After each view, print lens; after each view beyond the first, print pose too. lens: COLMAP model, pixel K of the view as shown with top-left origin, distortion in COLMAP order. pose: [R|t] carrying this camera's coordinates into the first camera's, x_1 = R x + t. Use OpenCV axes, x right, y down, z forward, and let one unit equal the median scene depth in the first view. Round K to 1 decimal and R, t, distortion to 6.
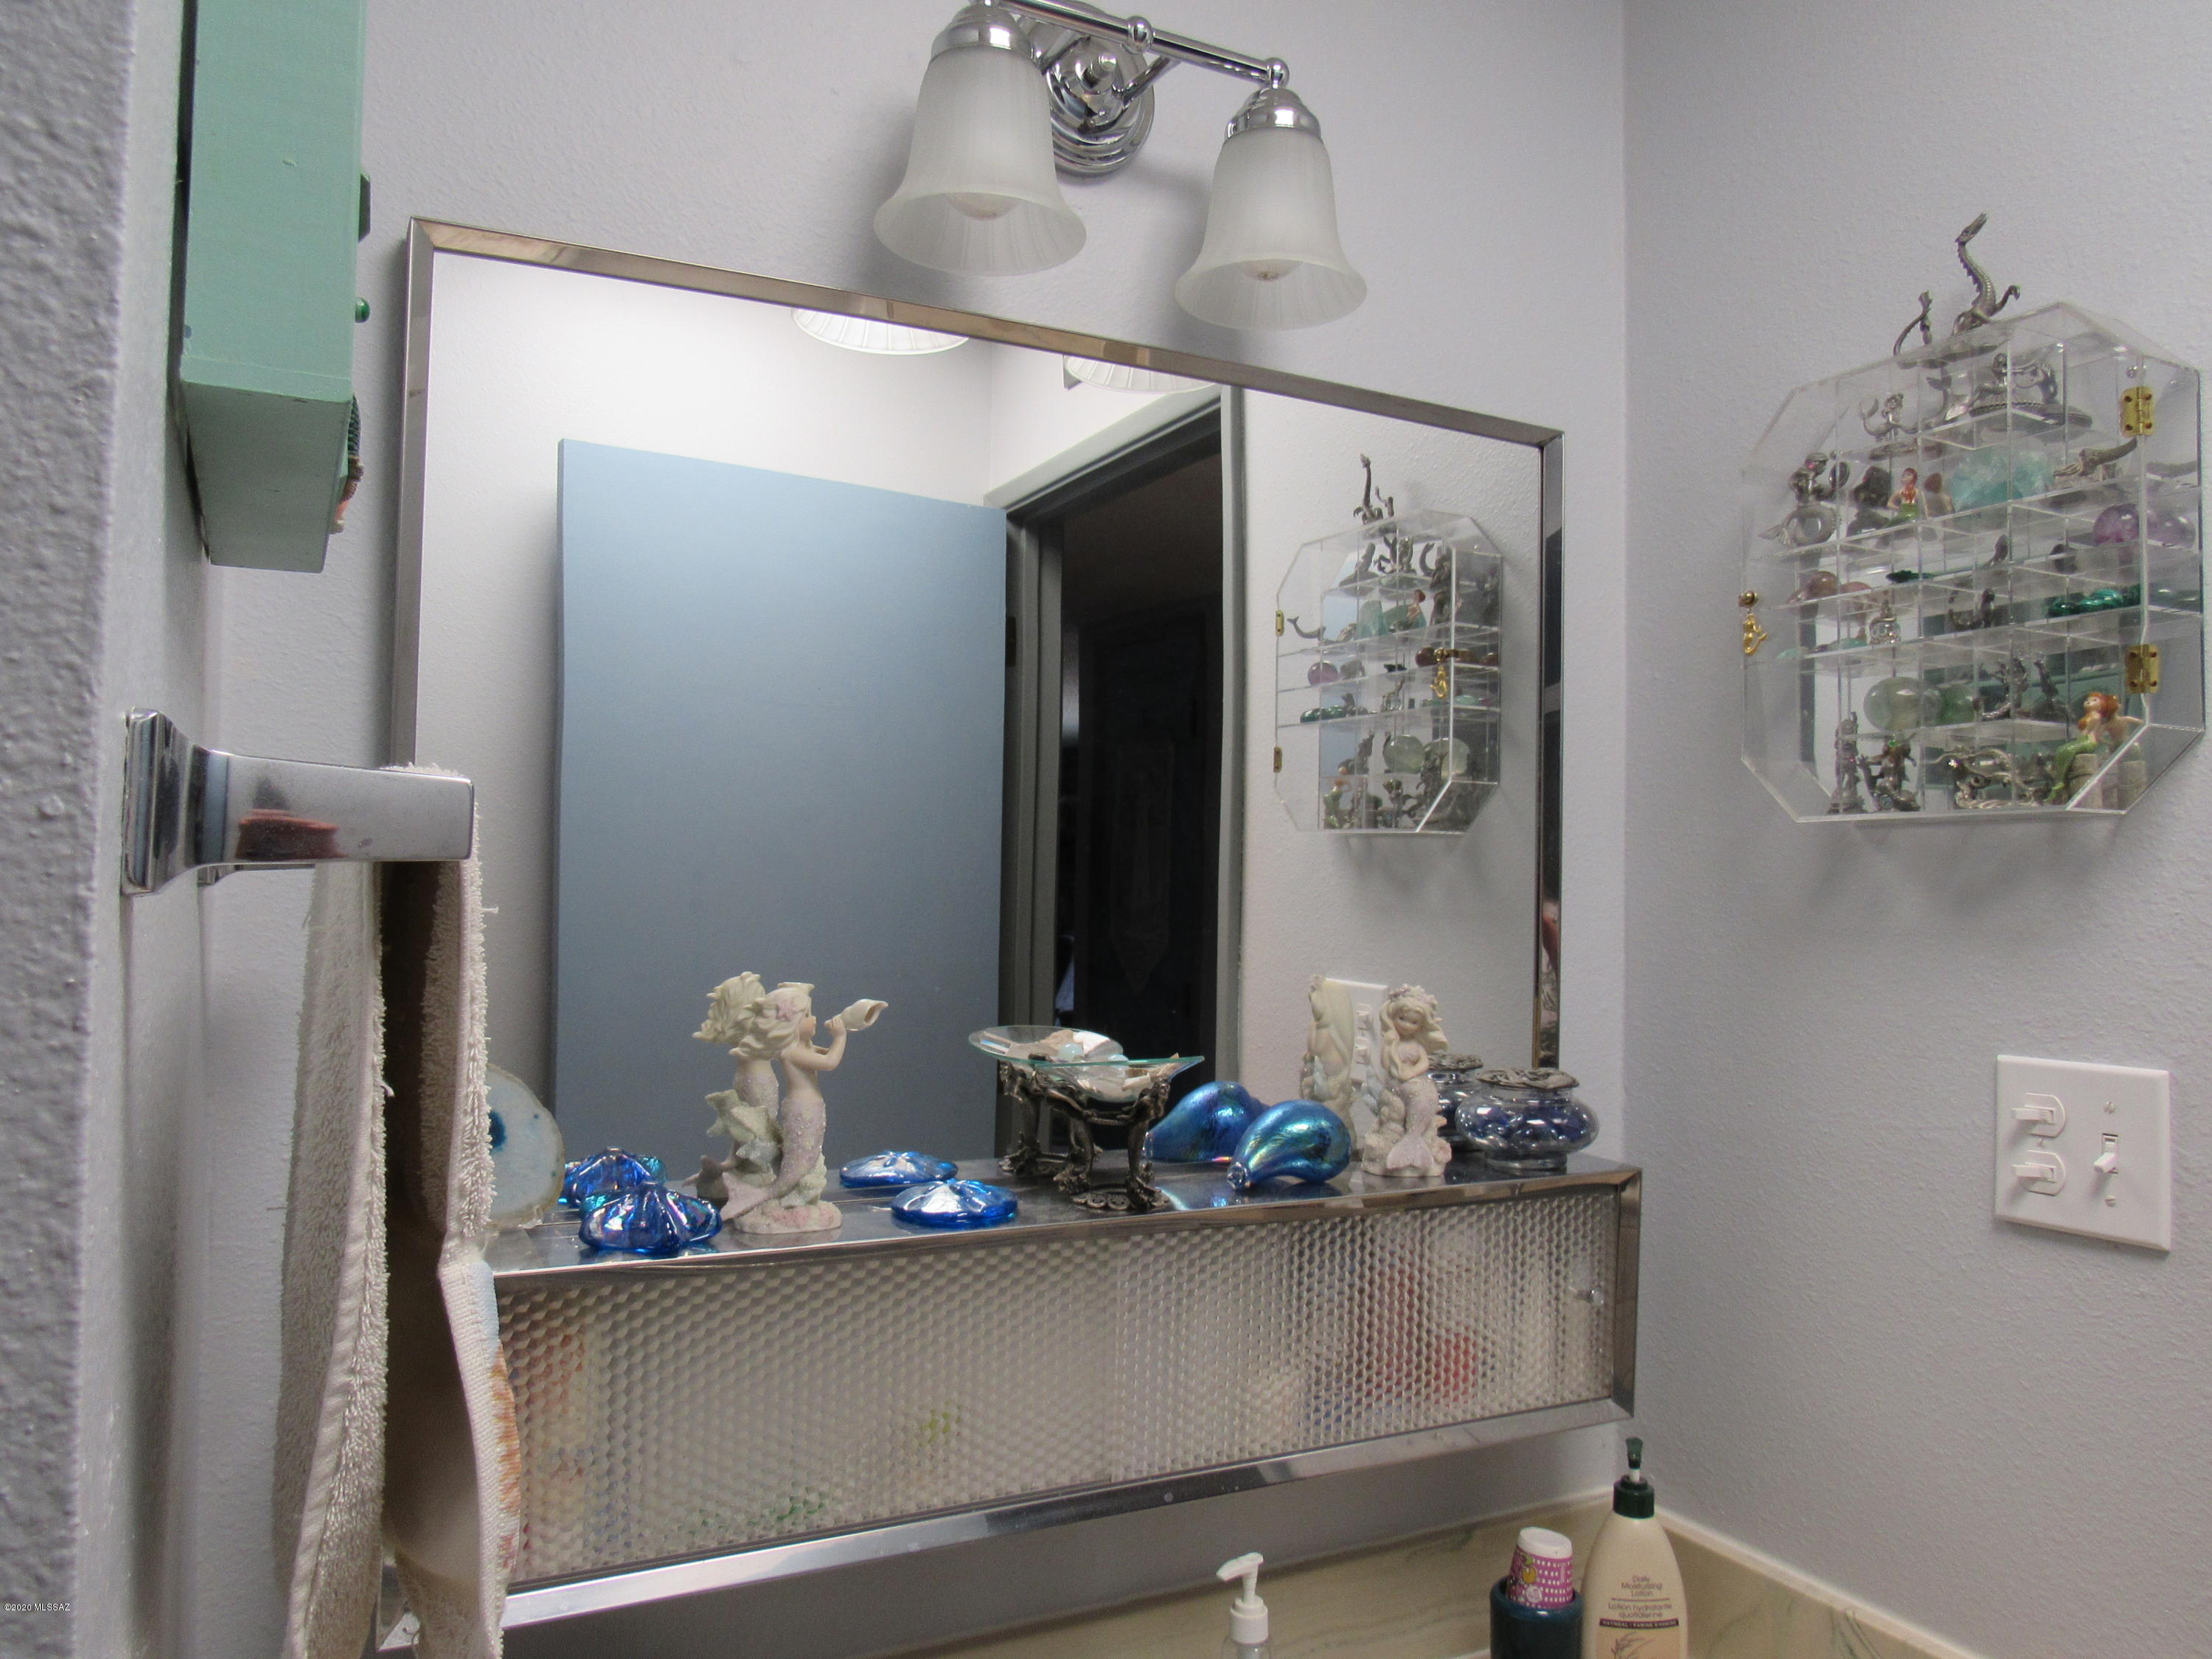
lens RADIAL K [[1561.6, 0, 1113.6], [0, 1561.6, 833.3], [0, 0, 1]] dist [-0.042550, 0.025463]
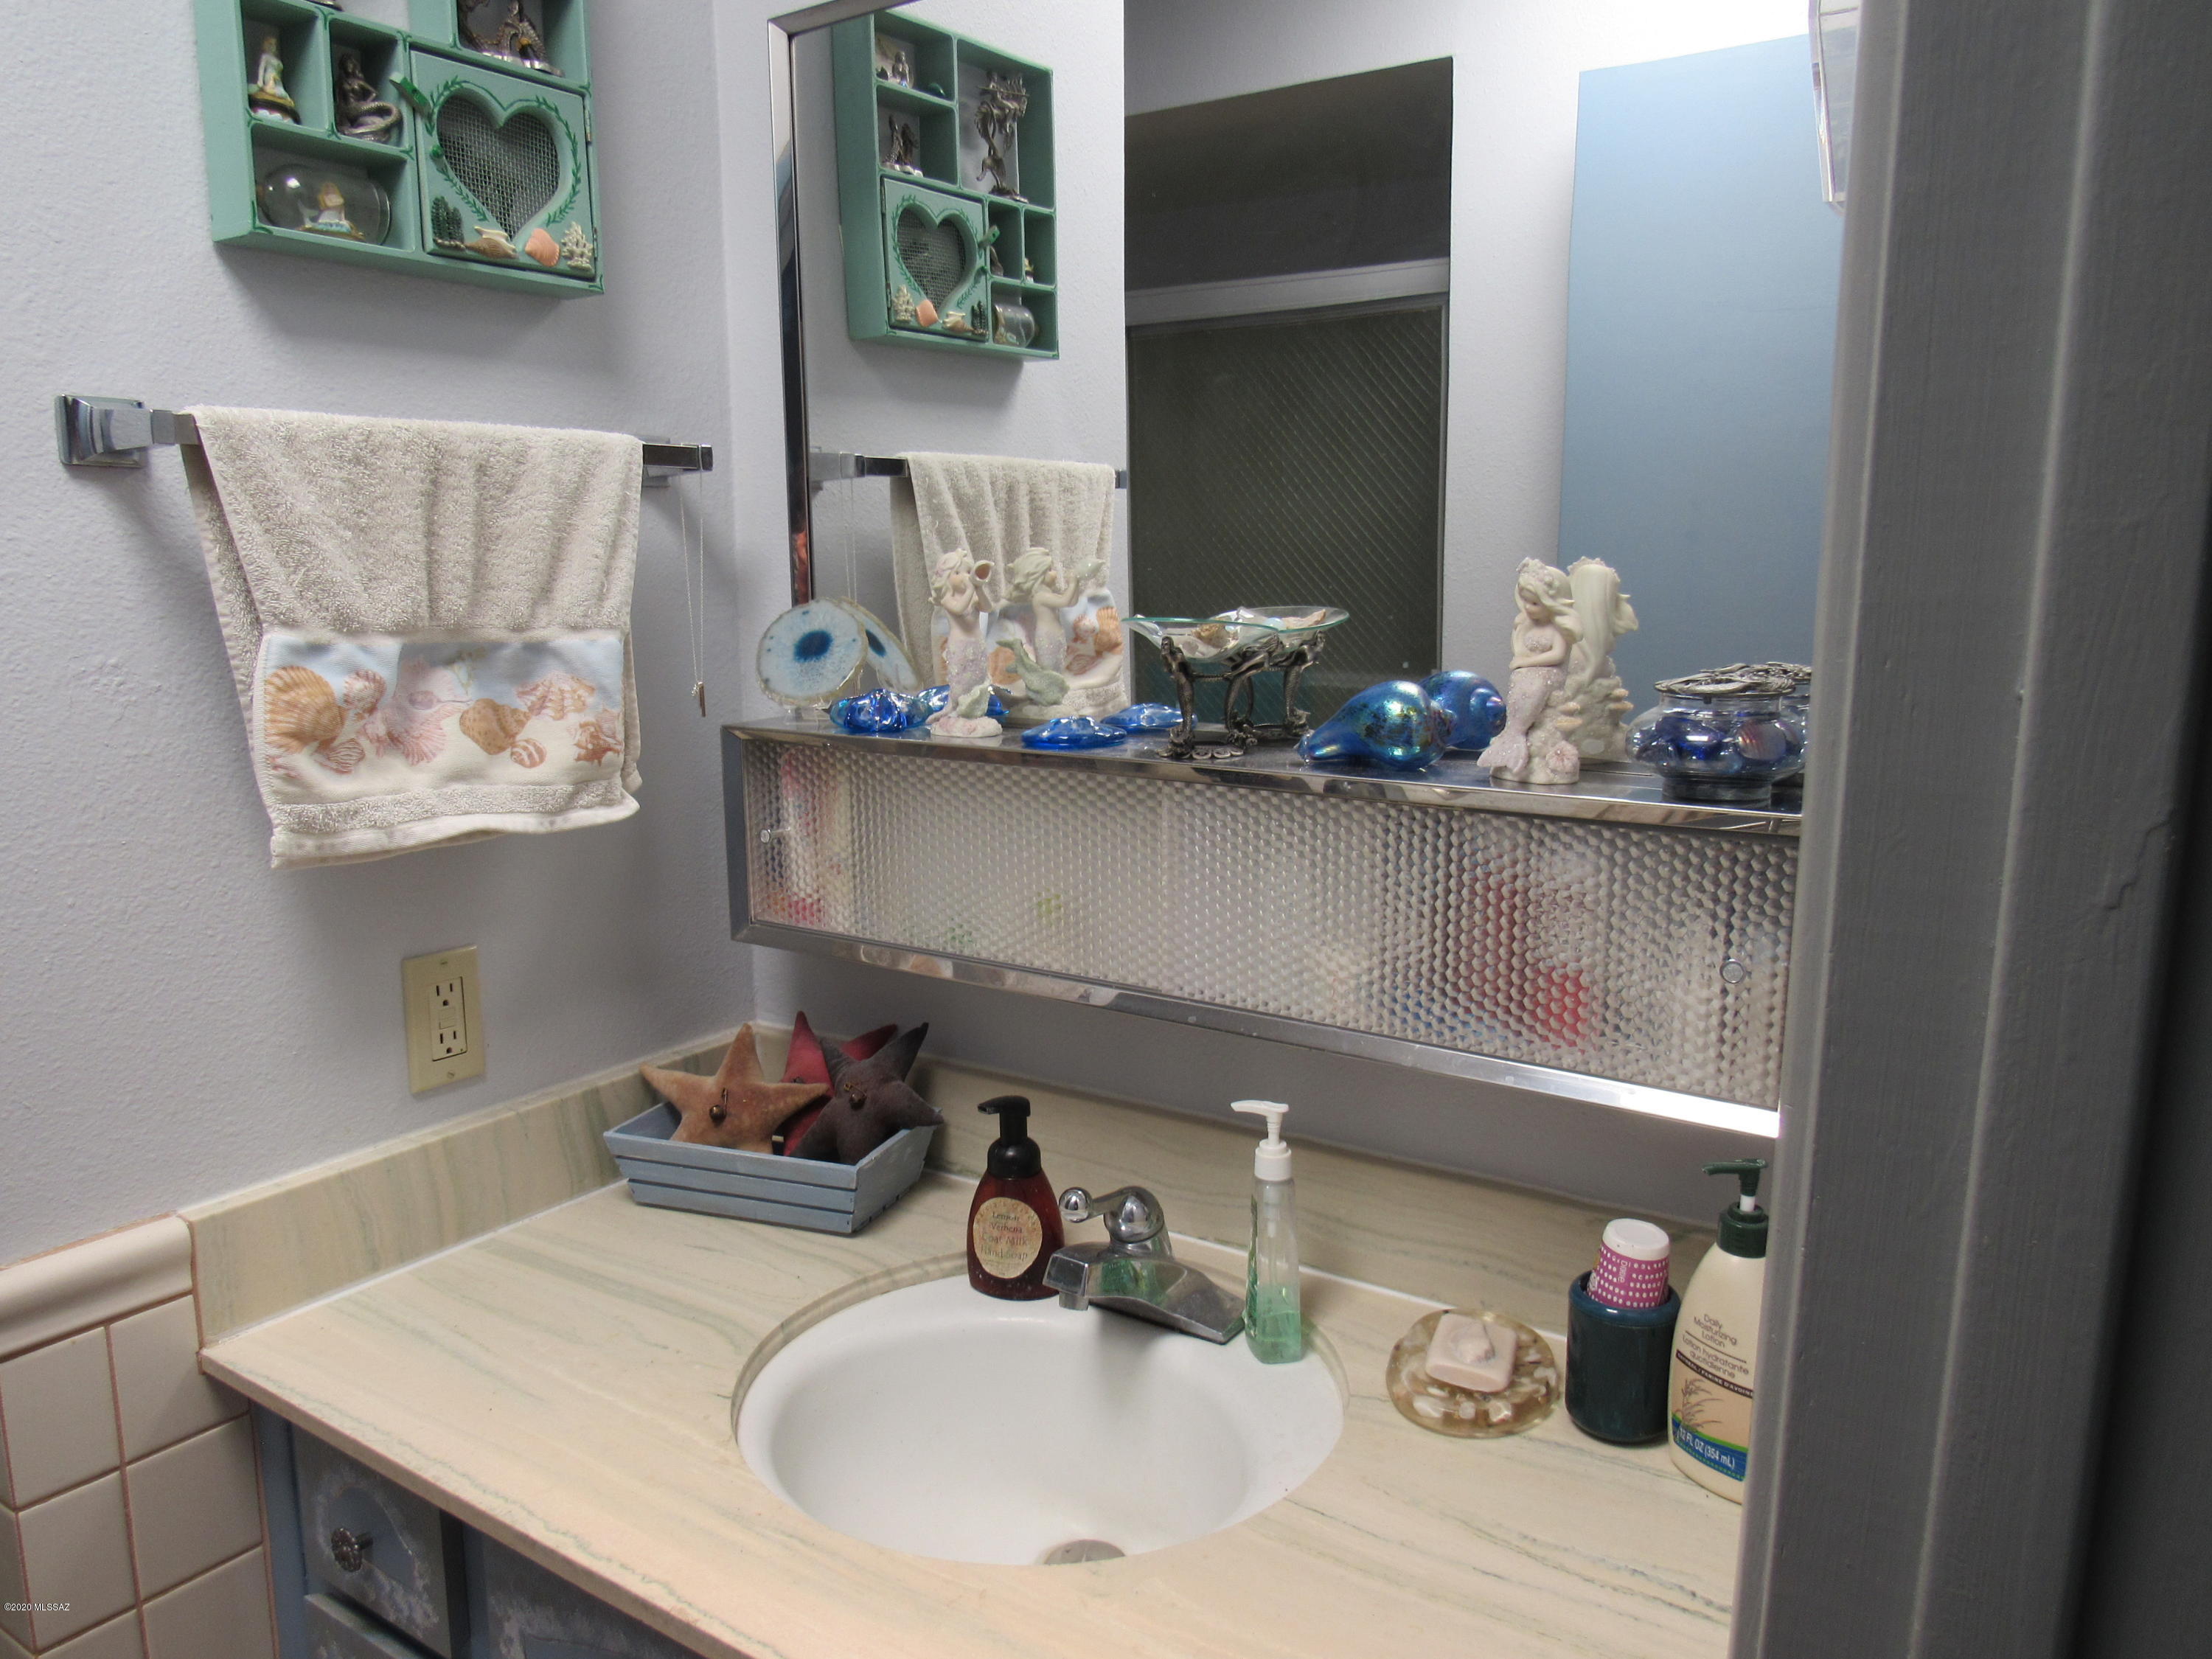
lens RADIAL K [[1590.1, 0, 1106.7], [0, 1590.1, 829.5], [0, 0, 1]] dist [-0.030088, -0.004487]
pose [[0.488348, 0.133264, -0.862414, 0.848512], [0.033626, 0.984663, 0.171196, 0.087196], [0.872001, -0.112602, 0.476377, 0.373035]]
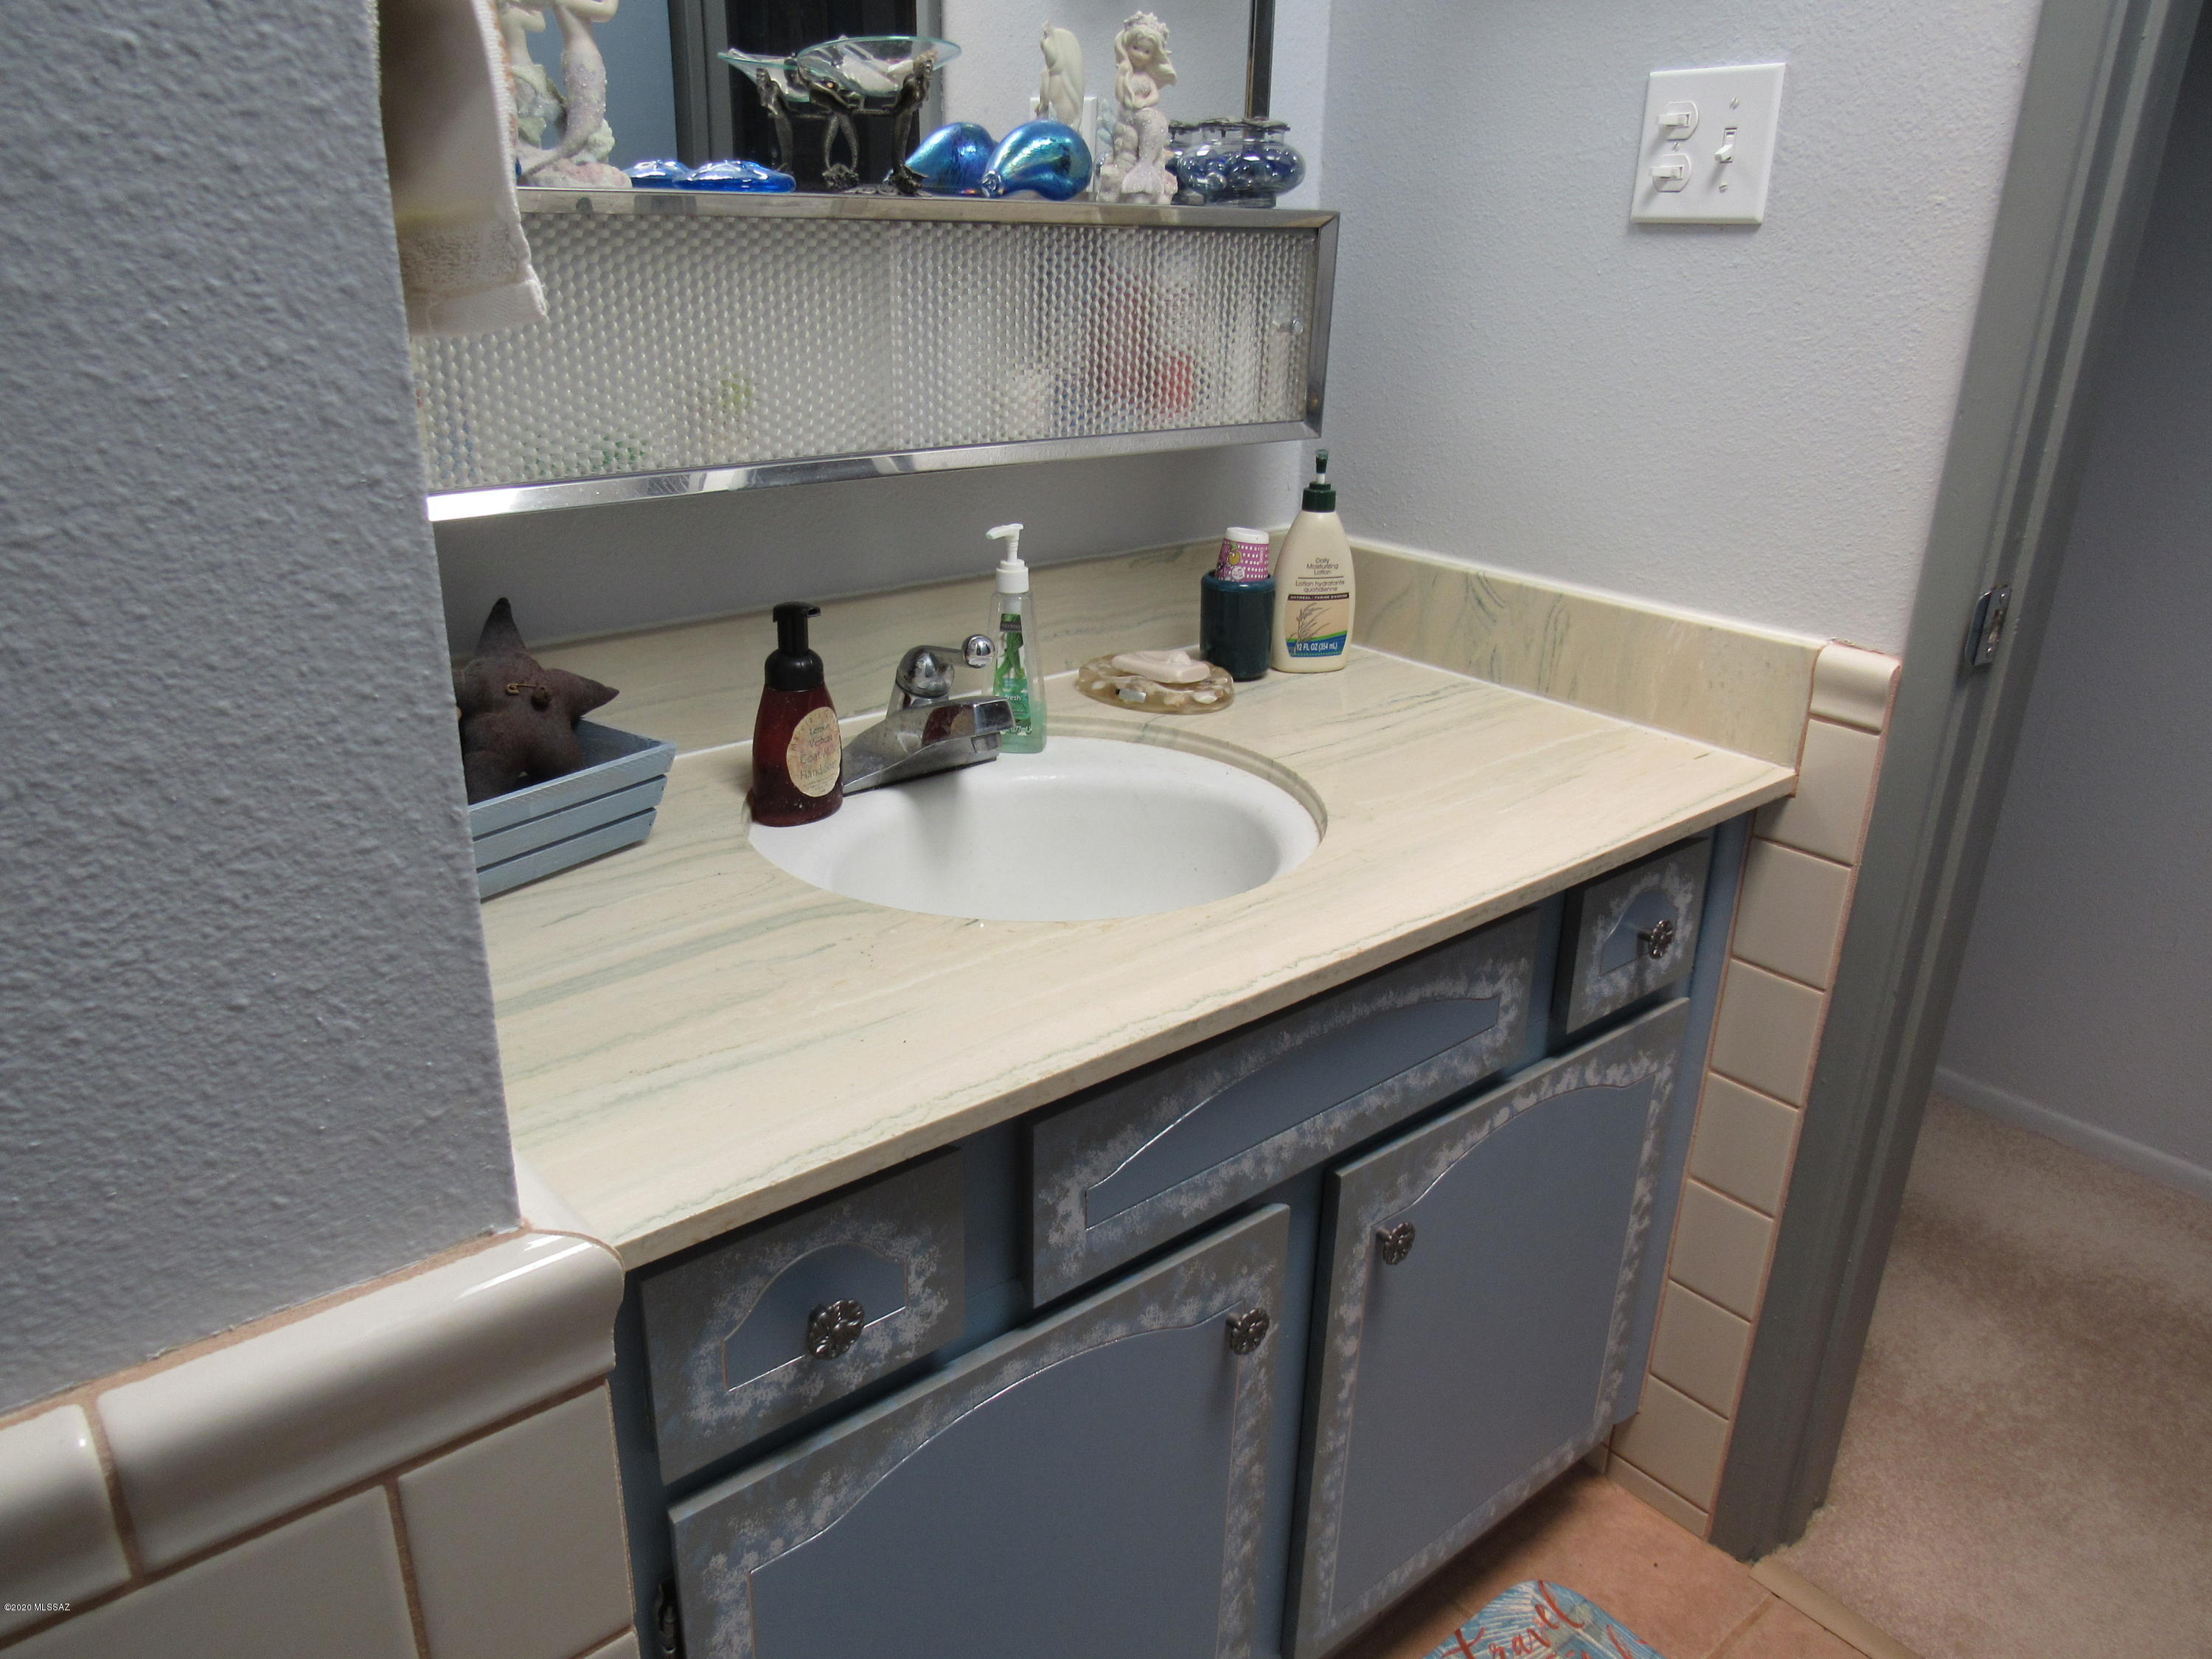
lens RADIAL K [[1561.6, 0, 1113.6], [0, 1561.6, 833.3], [0, 0, 1]] dist [-0.042550, 0.025463]
pose [[0.974391, -0.079770, 0.210234, -0.093572], [-0.011710, 0.915689, 0.401718, 0.188510], [-0.224554, -0.393892, 0.891305, -0.141965]]
